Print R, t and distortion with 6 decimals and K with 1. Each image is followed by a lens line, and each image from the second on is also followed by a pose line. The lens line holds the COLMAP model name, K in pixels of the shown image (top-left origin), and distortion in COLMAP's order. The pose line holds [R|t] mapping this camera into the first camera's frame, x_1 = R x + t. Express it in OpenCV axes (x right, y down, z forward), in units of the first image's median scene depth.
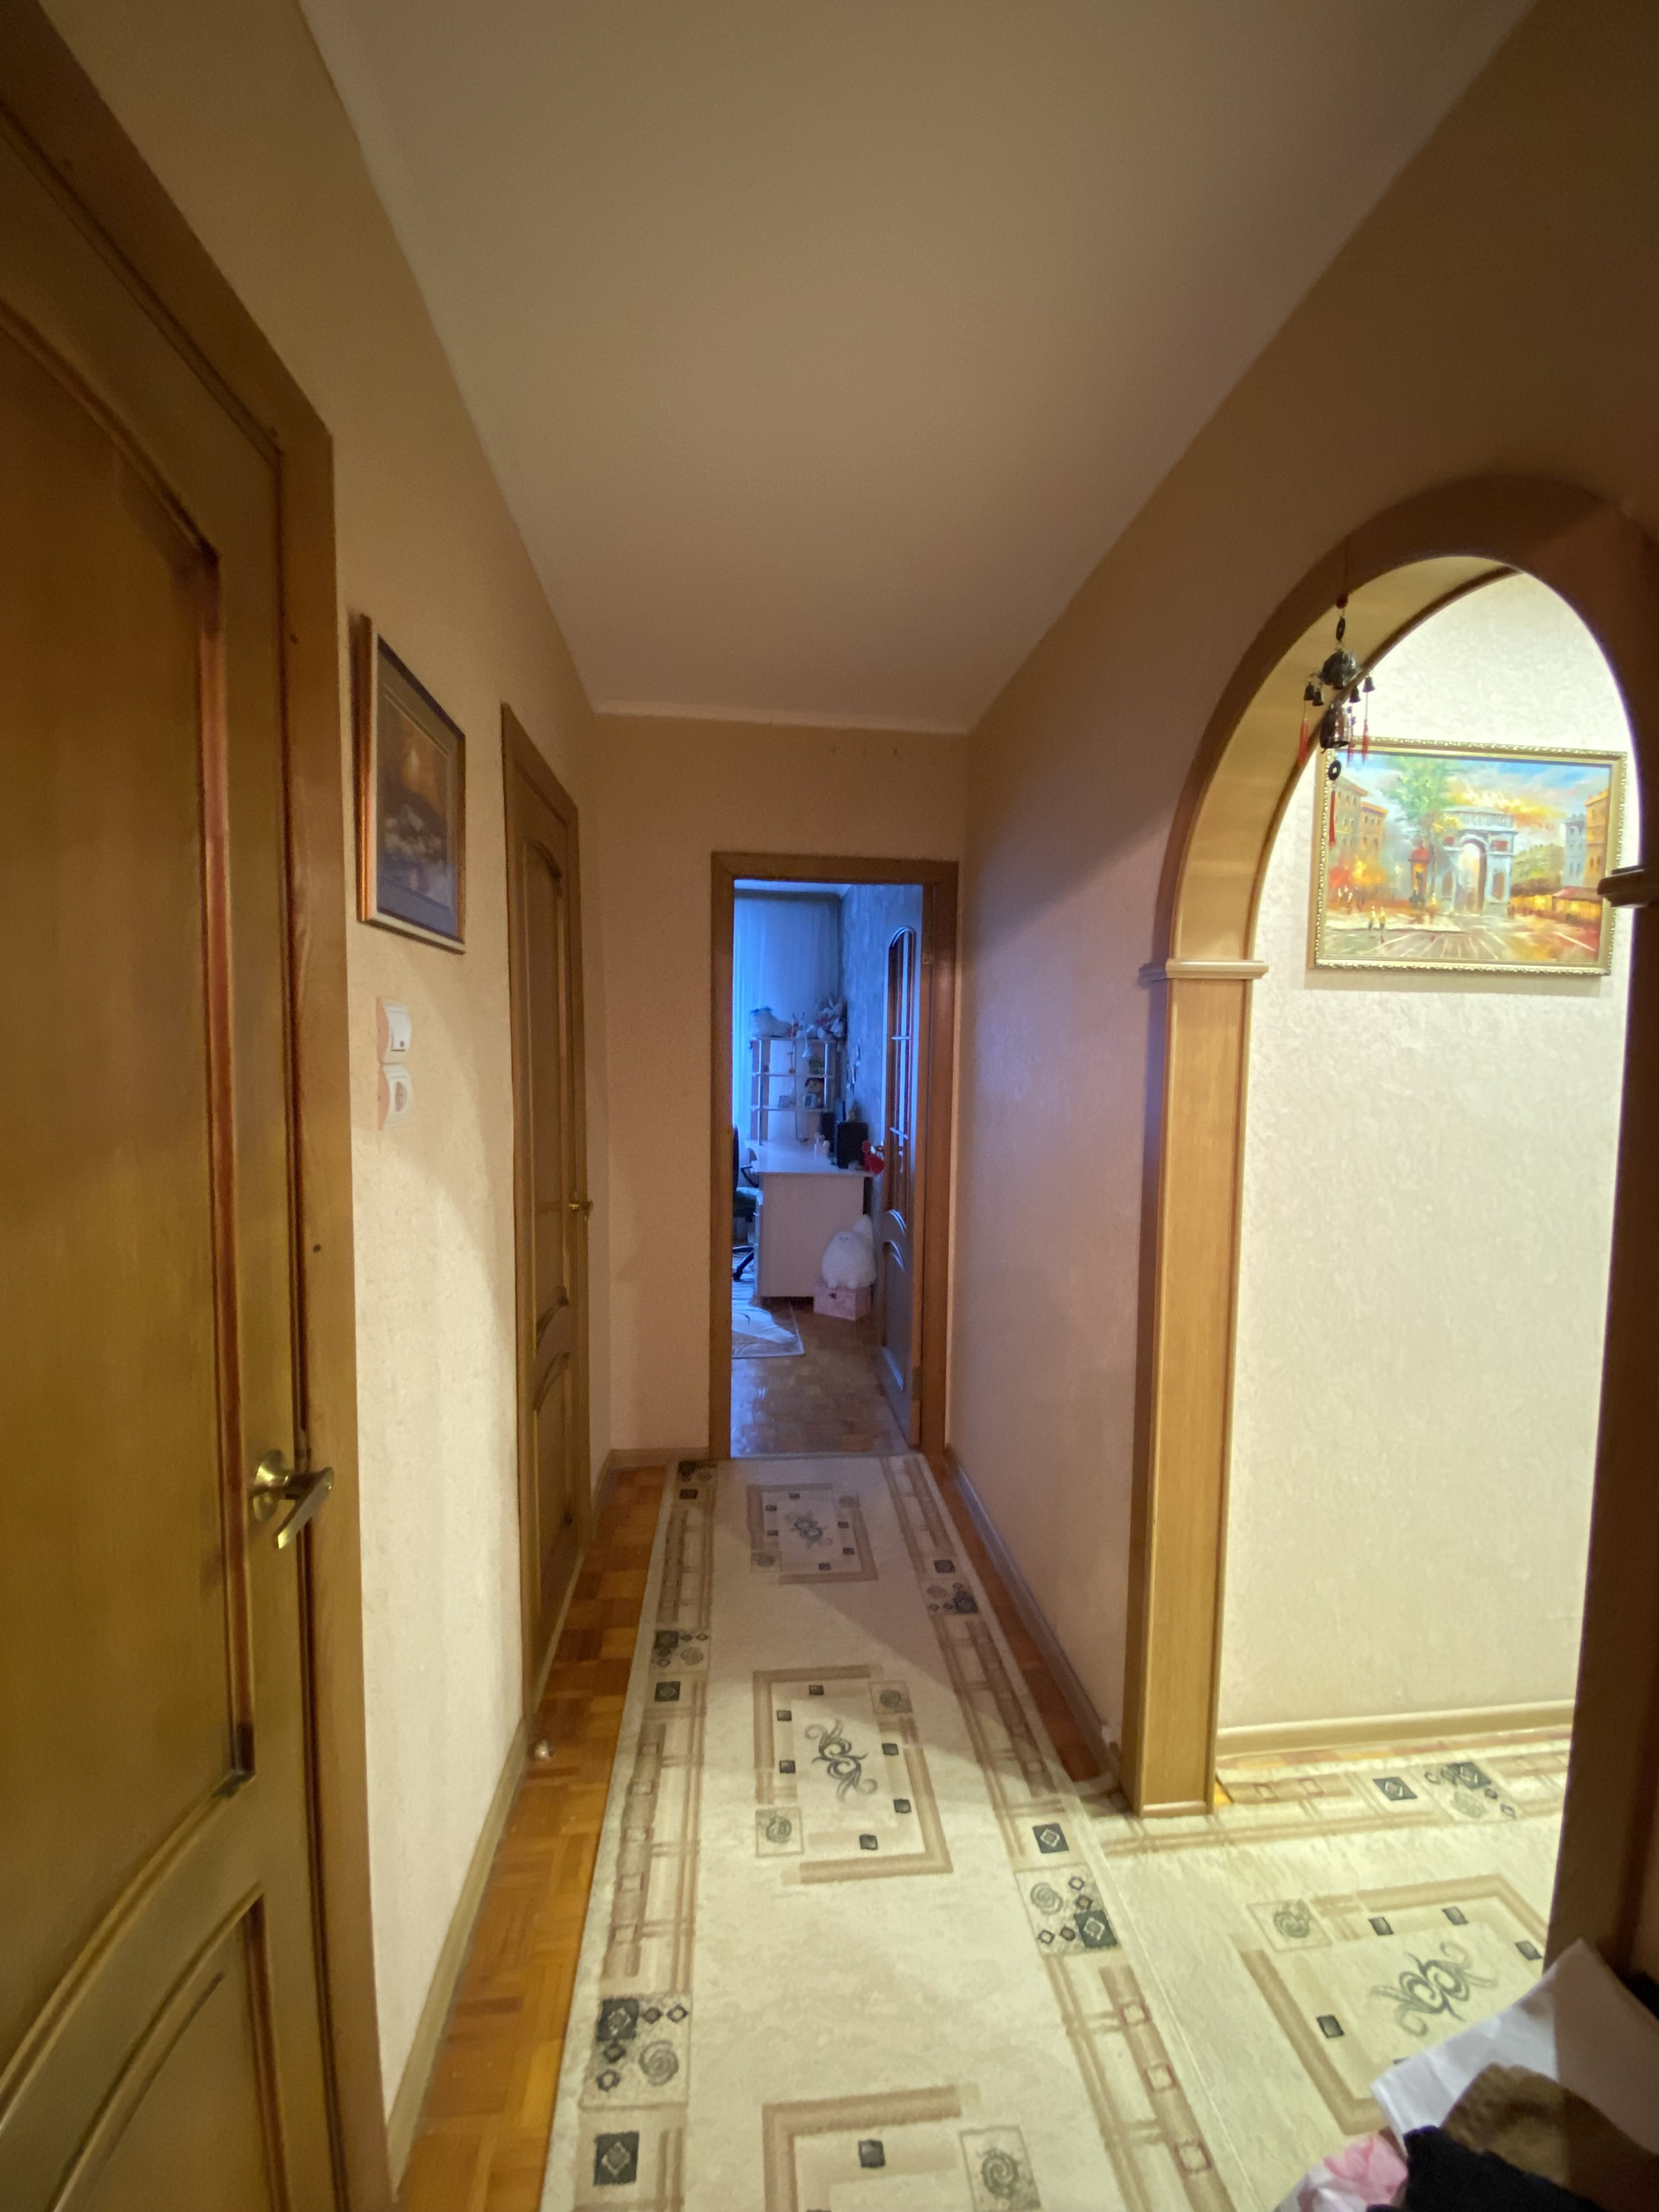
lens RADIAL K [[901.3, 0, 830.8], [0, 901.3, 1110.0], [0, 0, 1]] dist [0.004618, -0.010600]
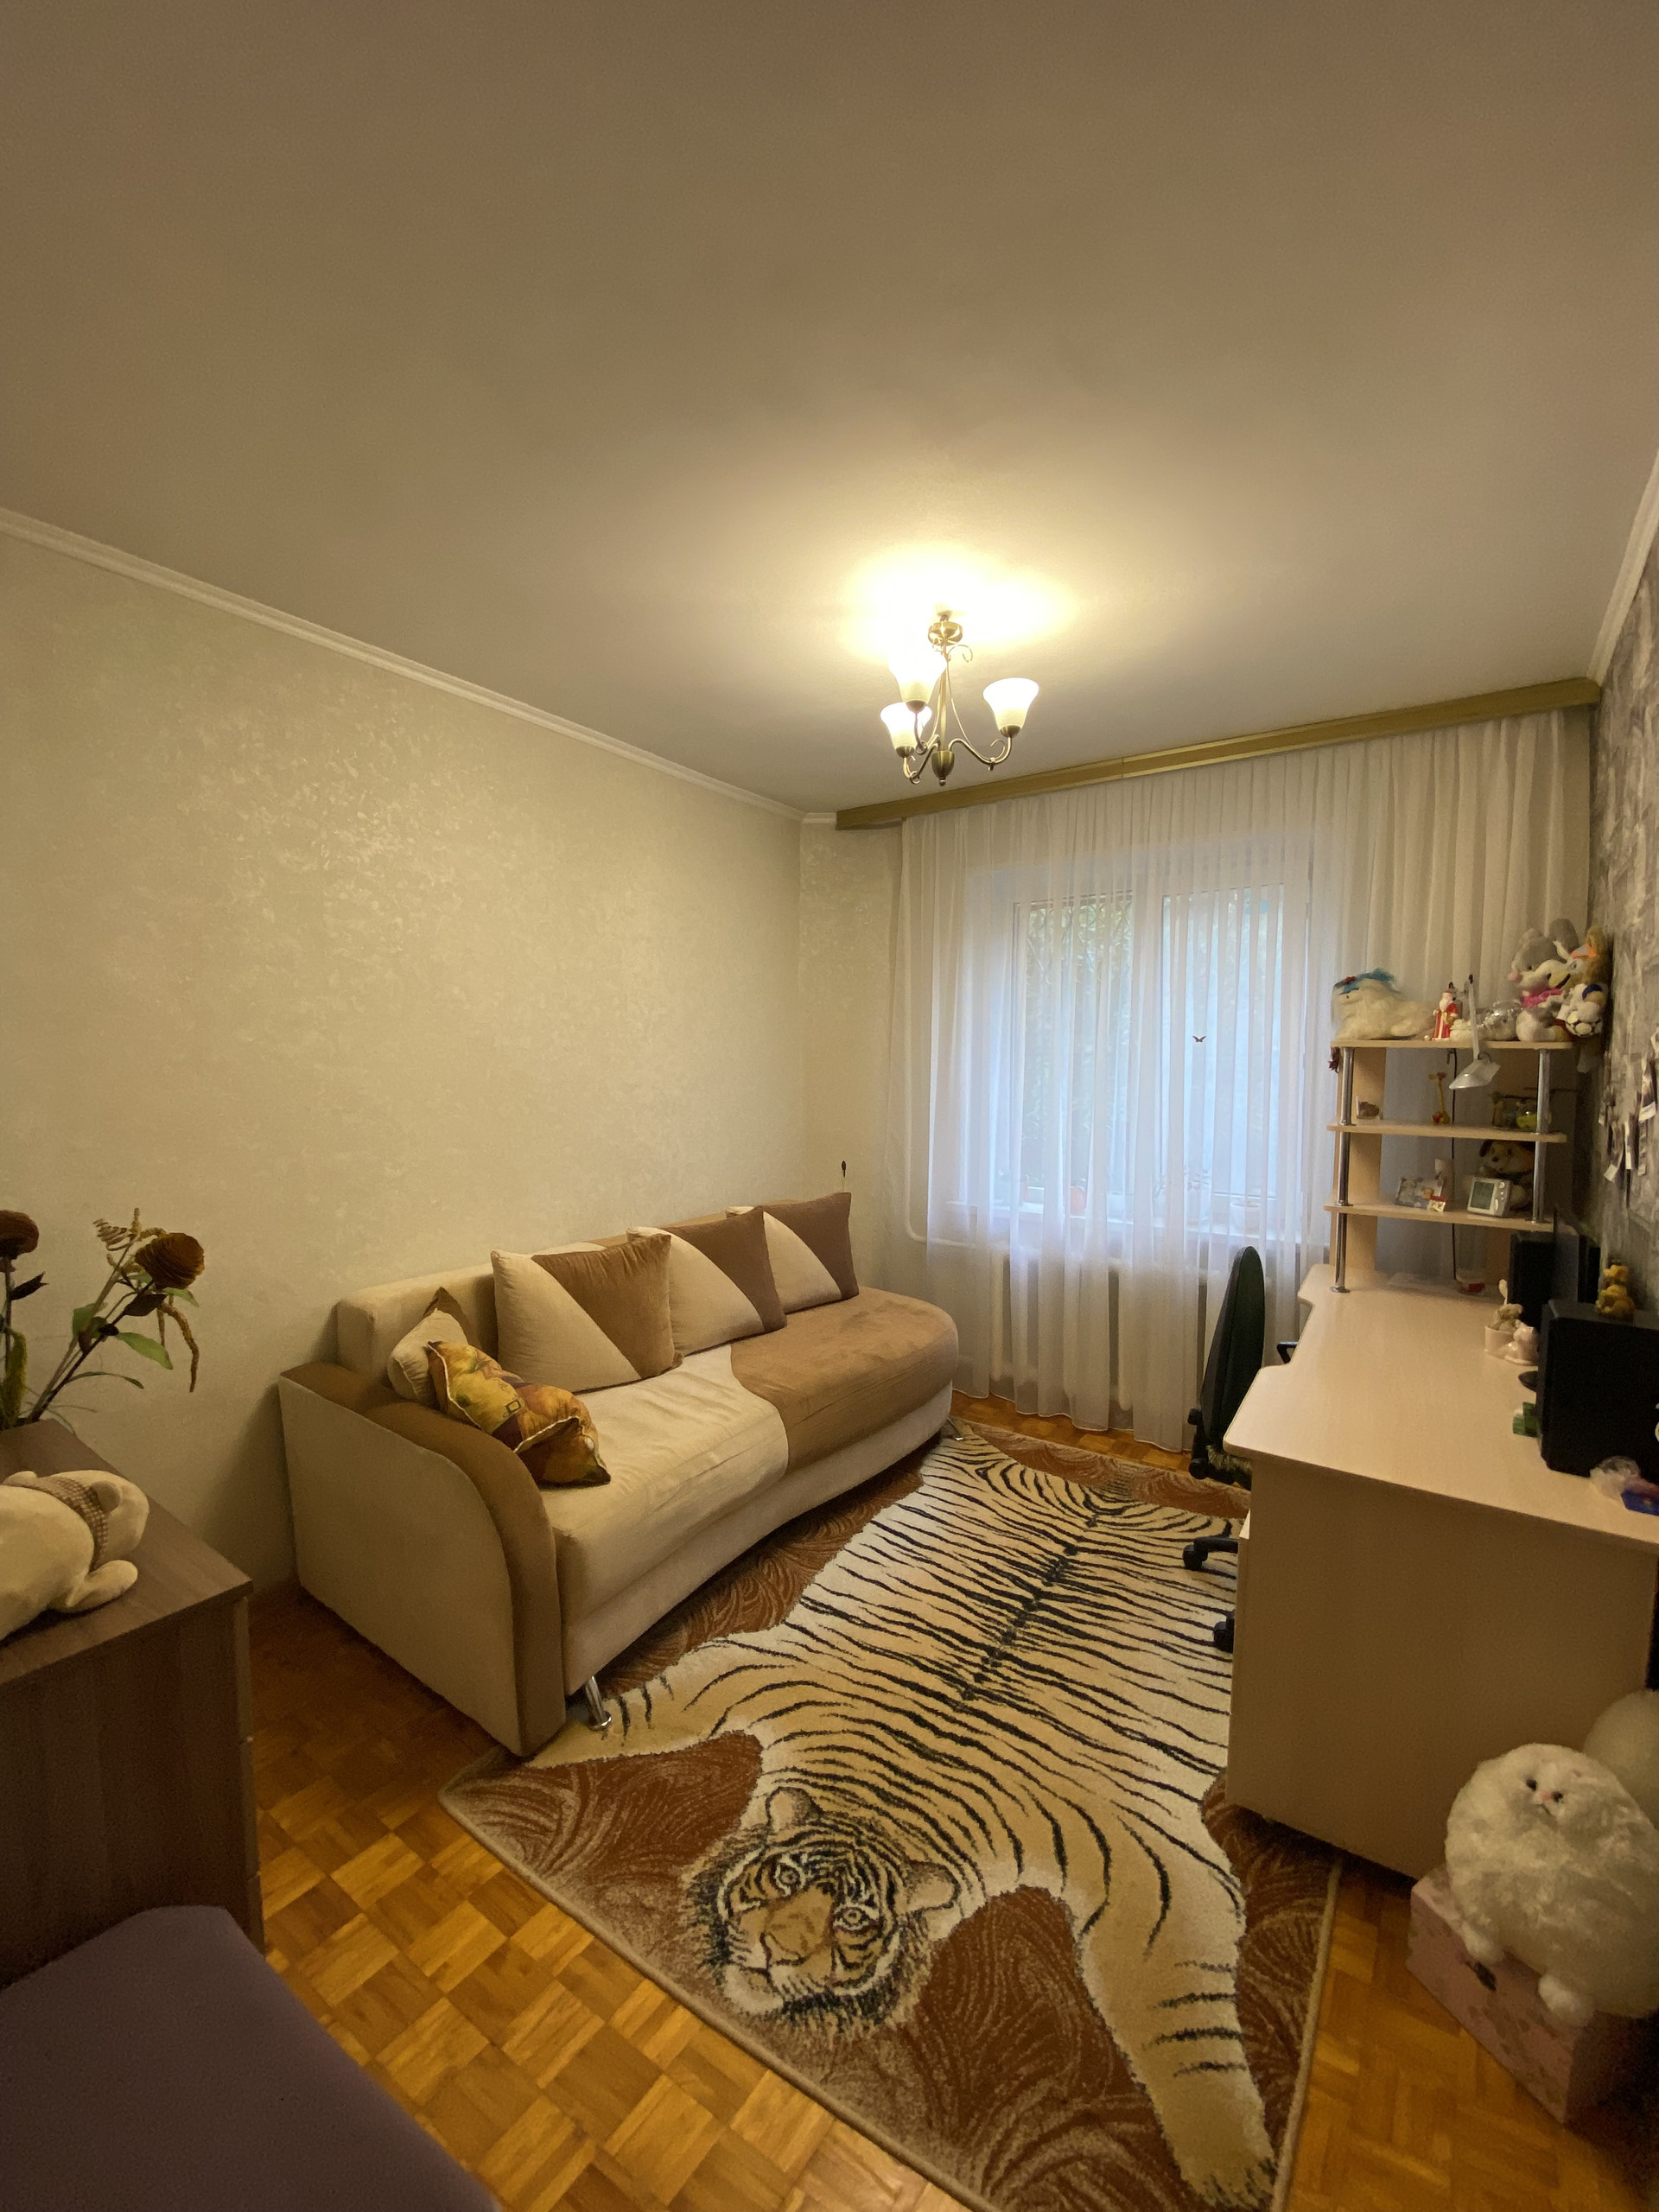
lens RADIAL K [[901.3, 0, 826.0], [0, 901.3, 1103.9], [0, 0, 1]] dist [0.004618, -0.010600]
pose [[0.764383, 0.038607, -0.643606, 0.009991], [-0.026798, 0.999245, 0.028113, -0.052717], [0.644205, -0.004242, 0.764841, 0.496590]]
